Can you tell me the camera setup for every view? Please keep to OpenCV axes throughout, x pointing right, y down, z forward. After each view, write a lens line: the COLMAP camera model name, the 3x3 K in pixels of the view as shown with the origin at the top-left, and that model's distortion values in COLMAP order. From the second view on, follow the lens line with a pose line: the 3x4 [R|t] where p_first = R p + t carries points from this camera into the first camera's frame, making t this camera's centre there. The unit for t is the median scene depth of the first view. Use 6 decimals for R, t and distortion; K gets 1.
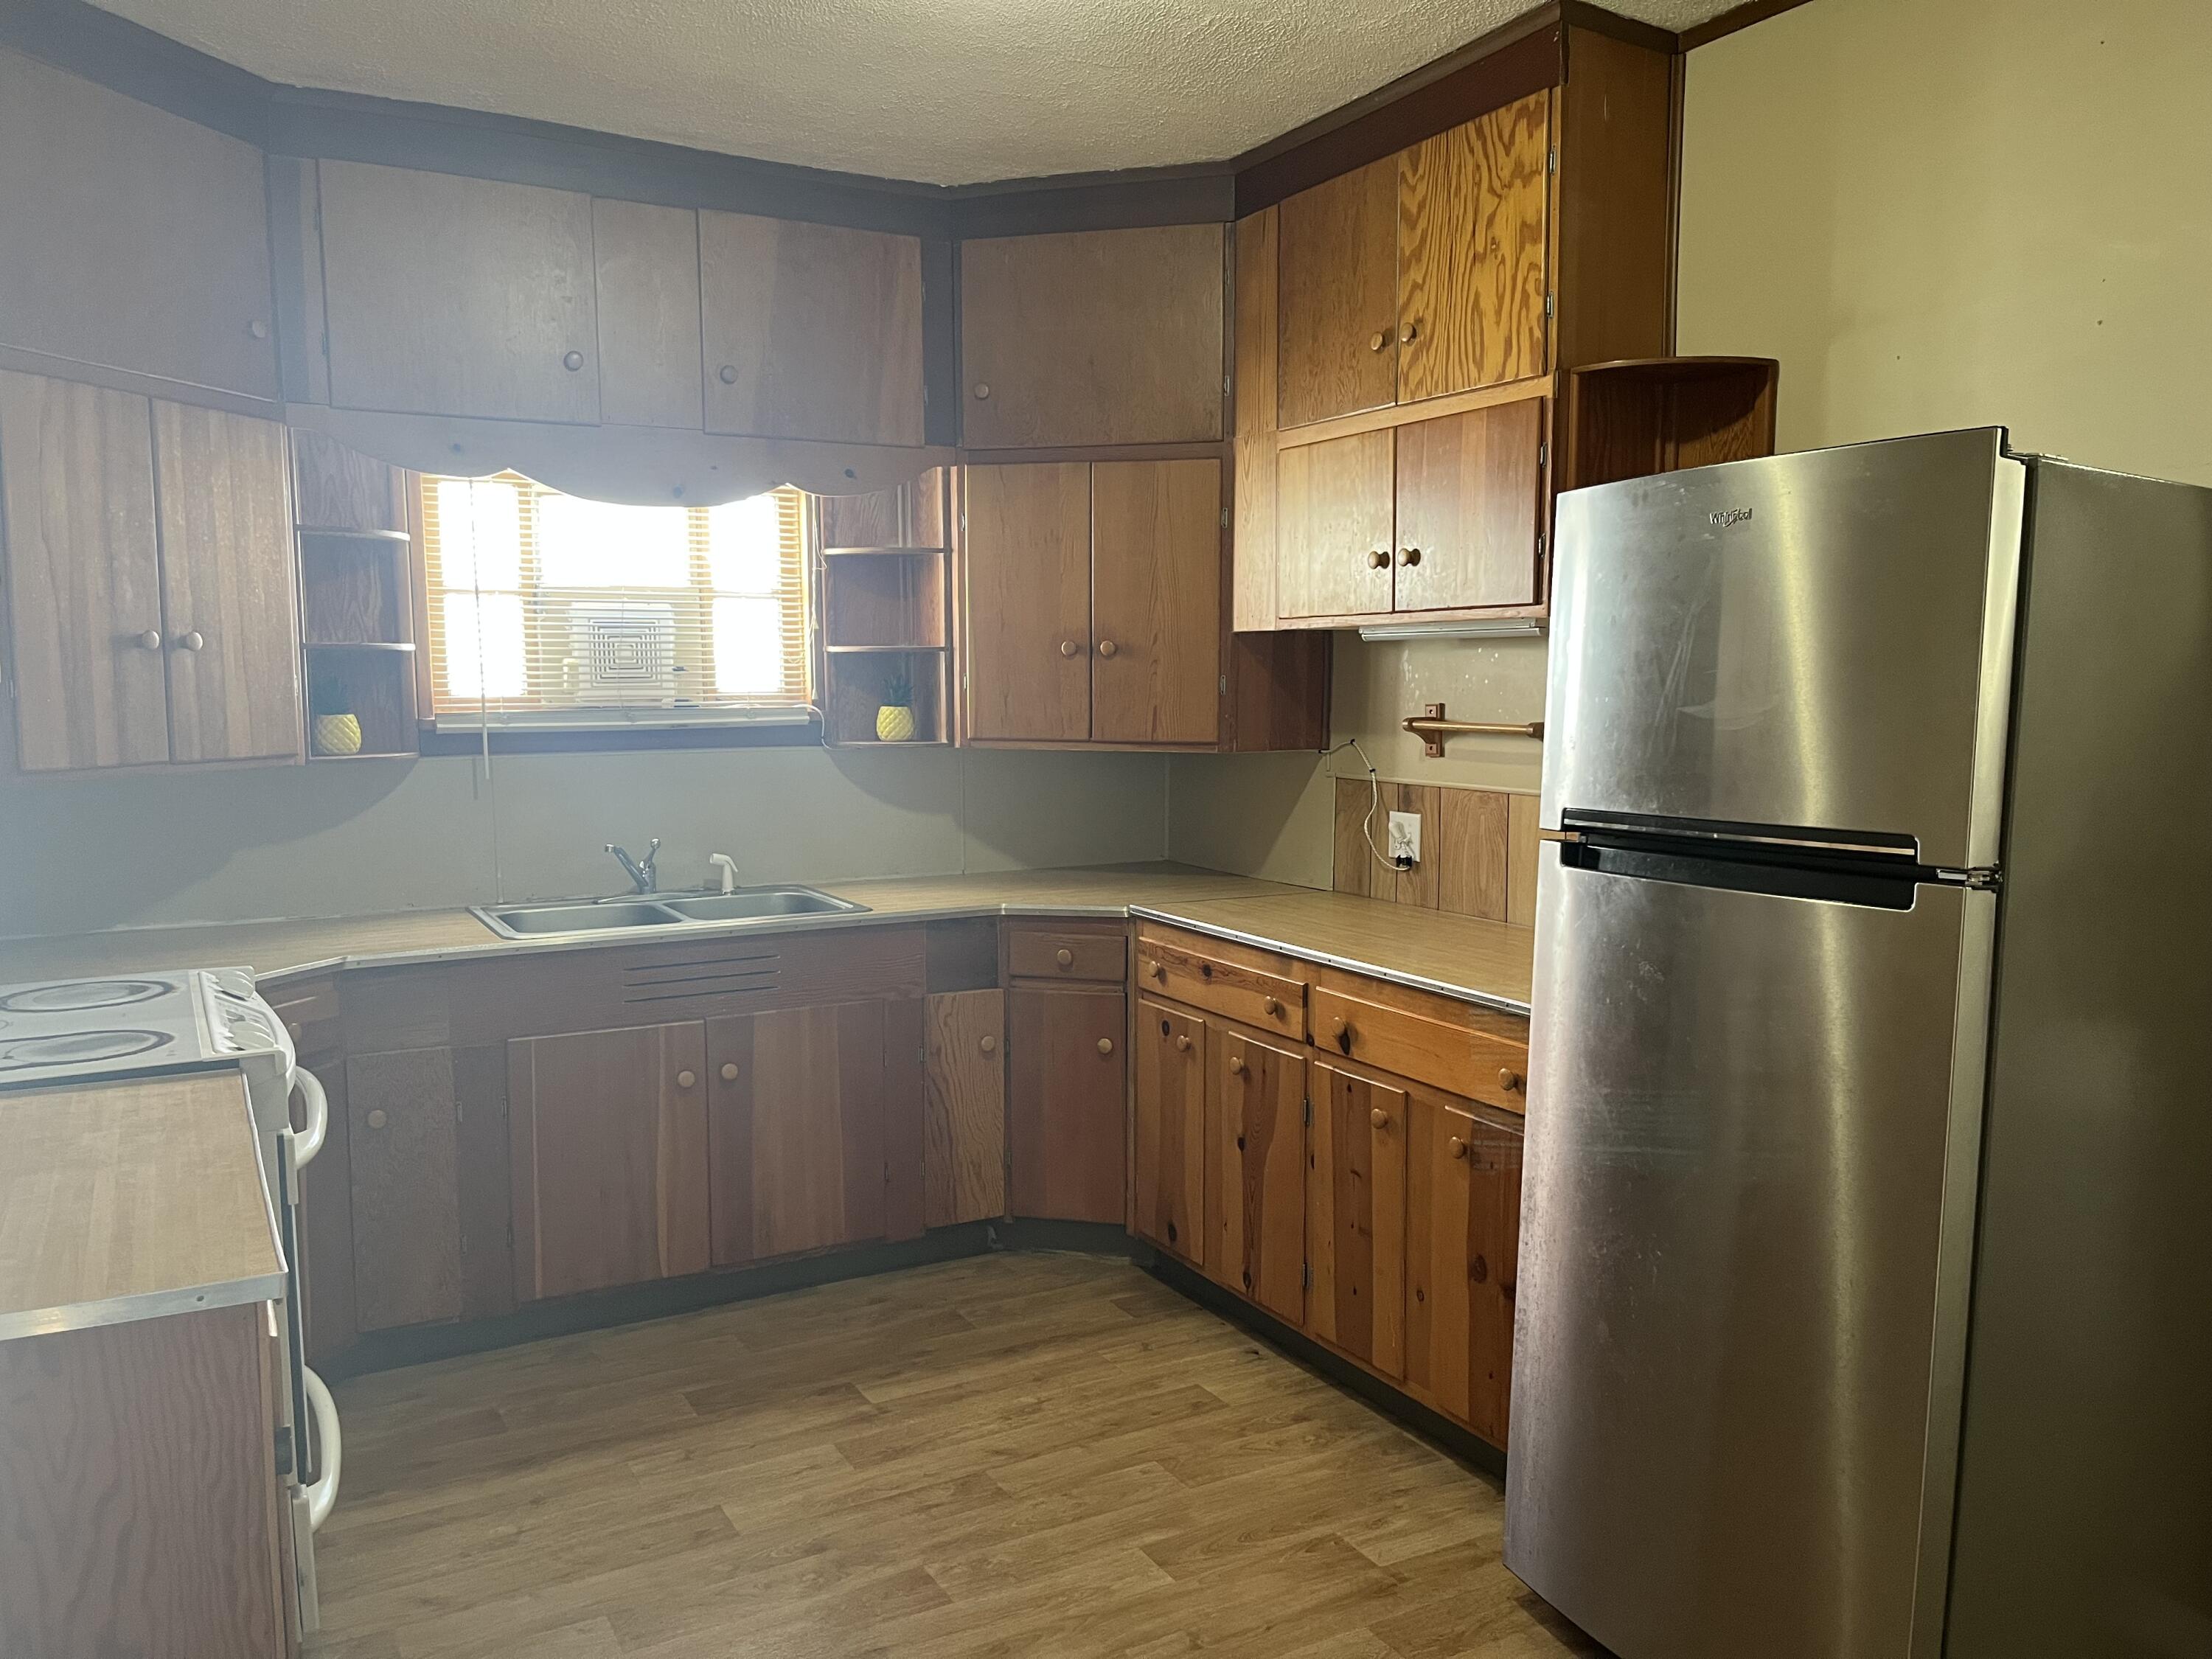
lens RADIAL K [[1677.0, 0, 1109.1], [0, 1677.0, 832.1], [0, 0, 1]] dist [0.049687, -0.062003]
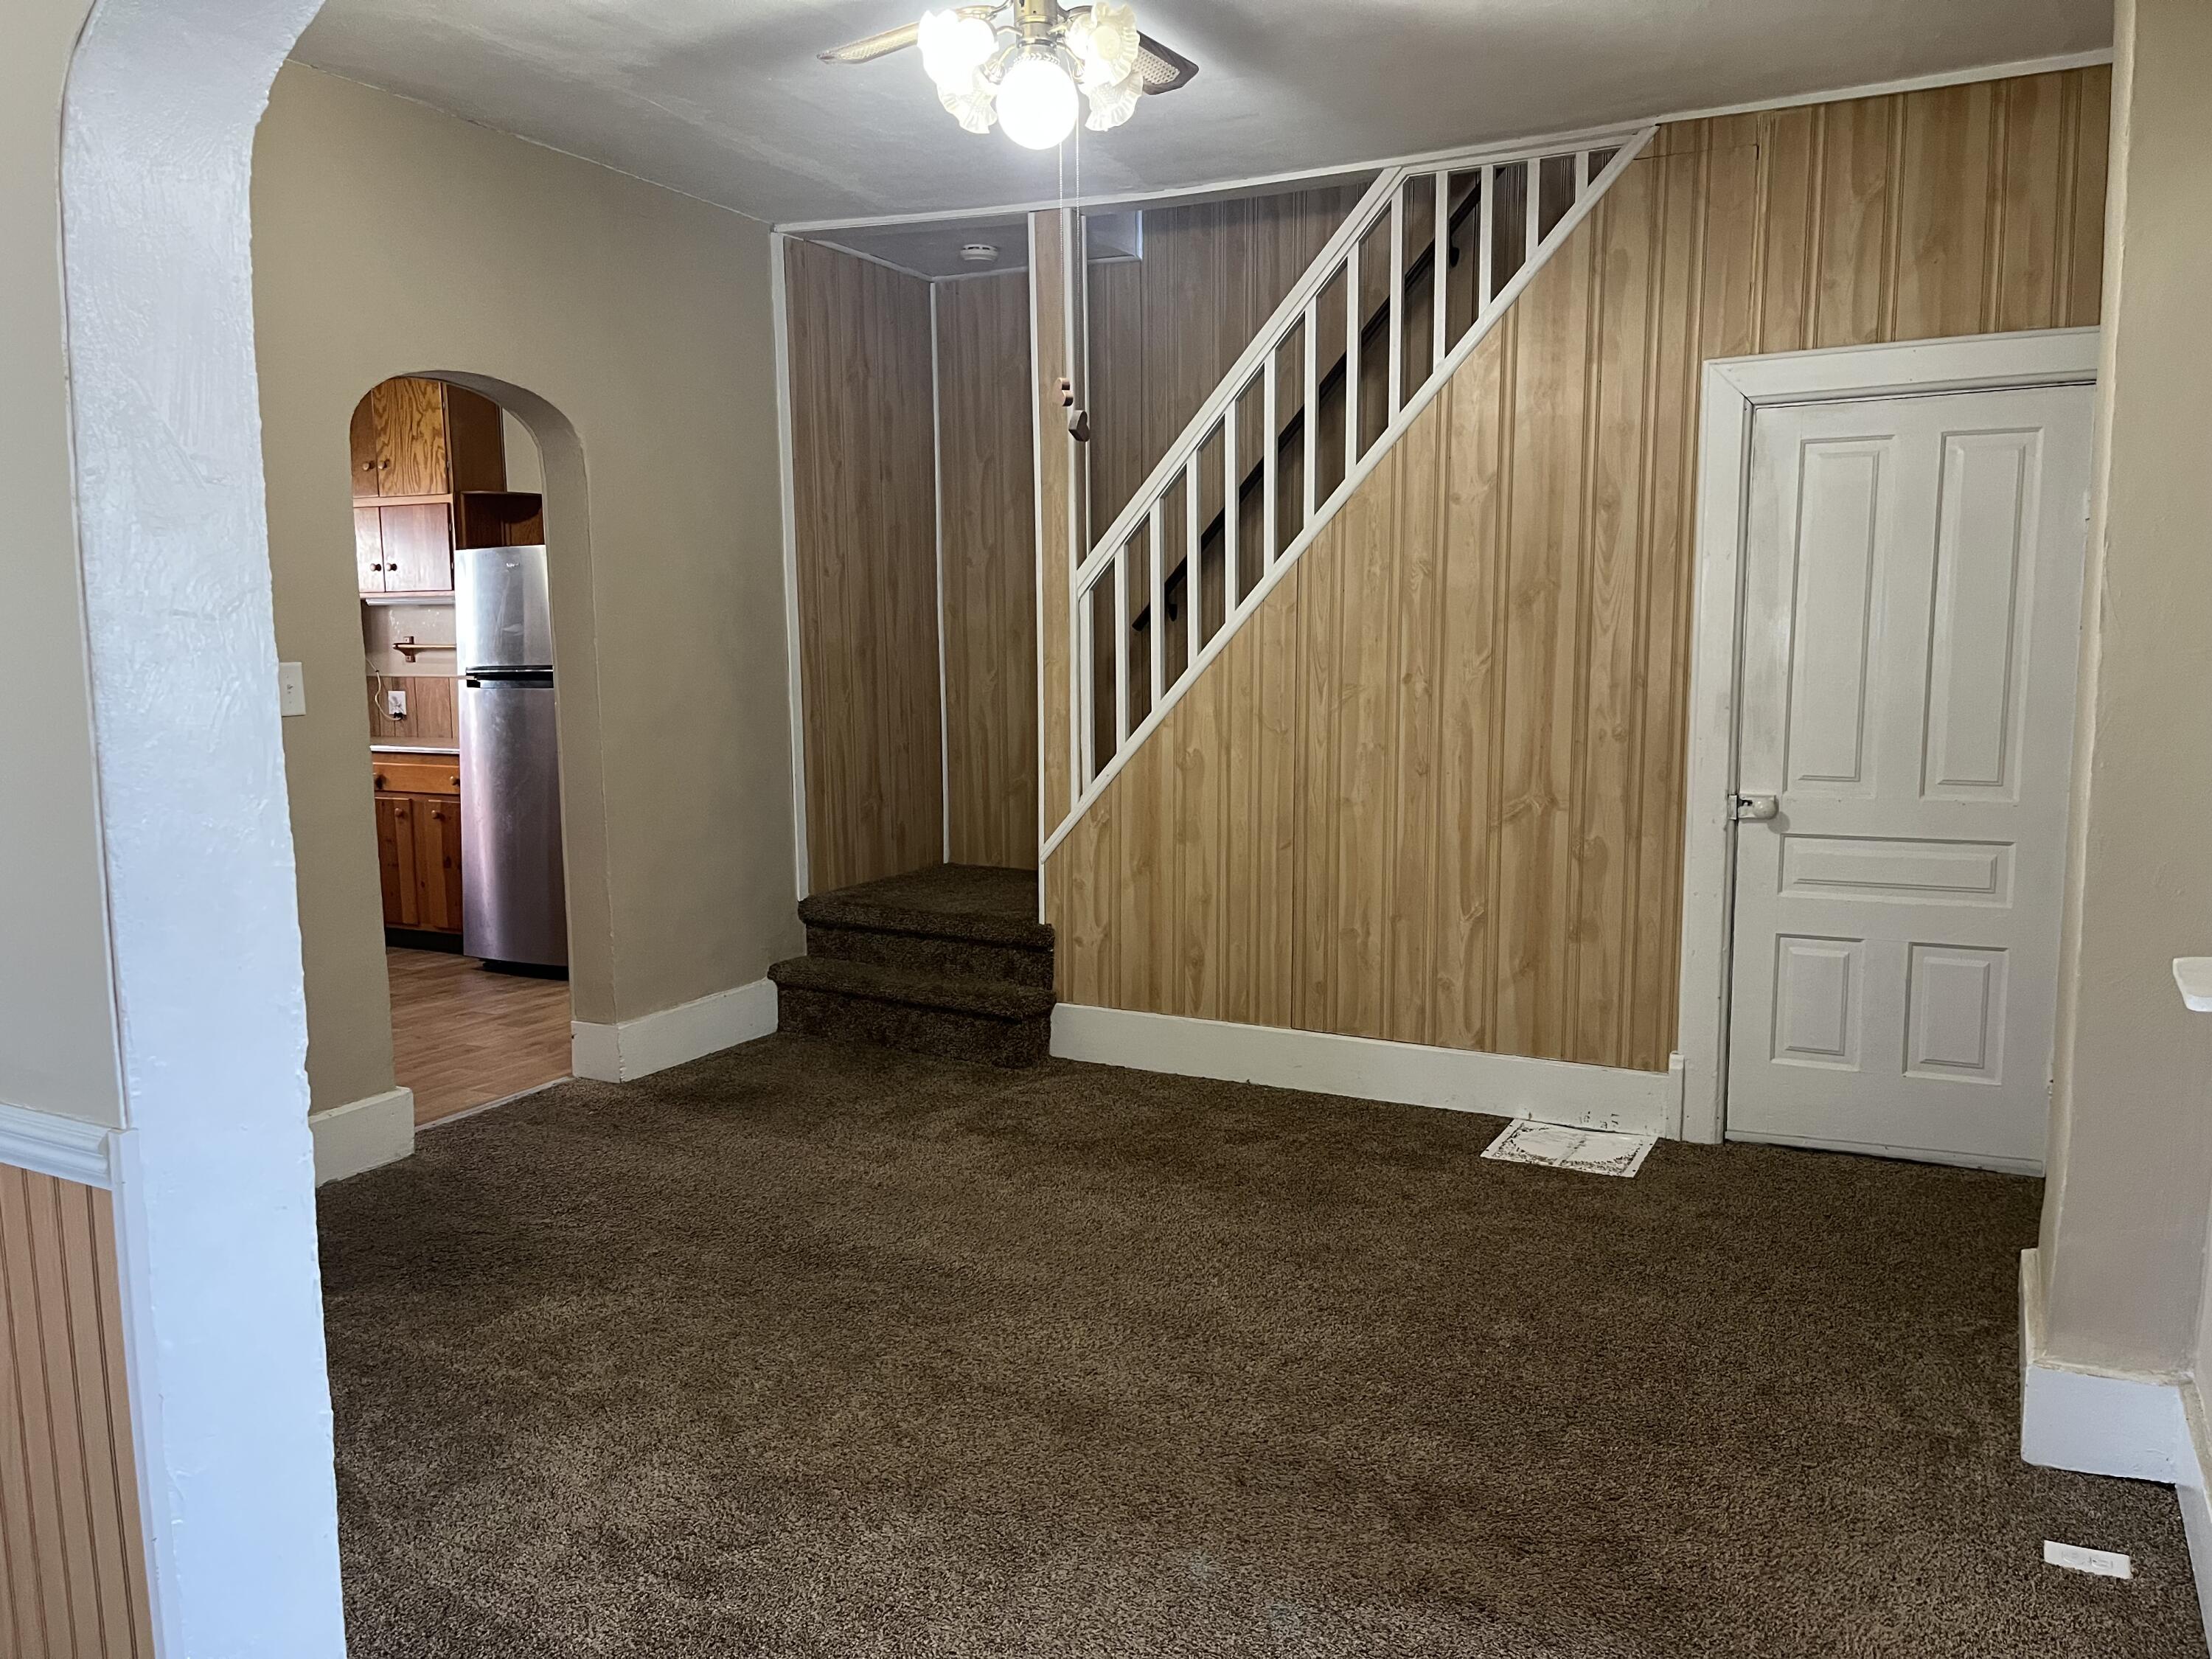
lens RADIAL K [[1677.0, 0, 1106.8], [0, 1677.0, 827.1], [0, 0, 1]] dist [0.049687, -0.062003]
pose [[0.828731, -0.070323, 0.555212, -0.319711], [0.060768, 0.997515, 0.035641, 0.164675], [-0.556339, 0.004202, 0.830945, -1.456876]]
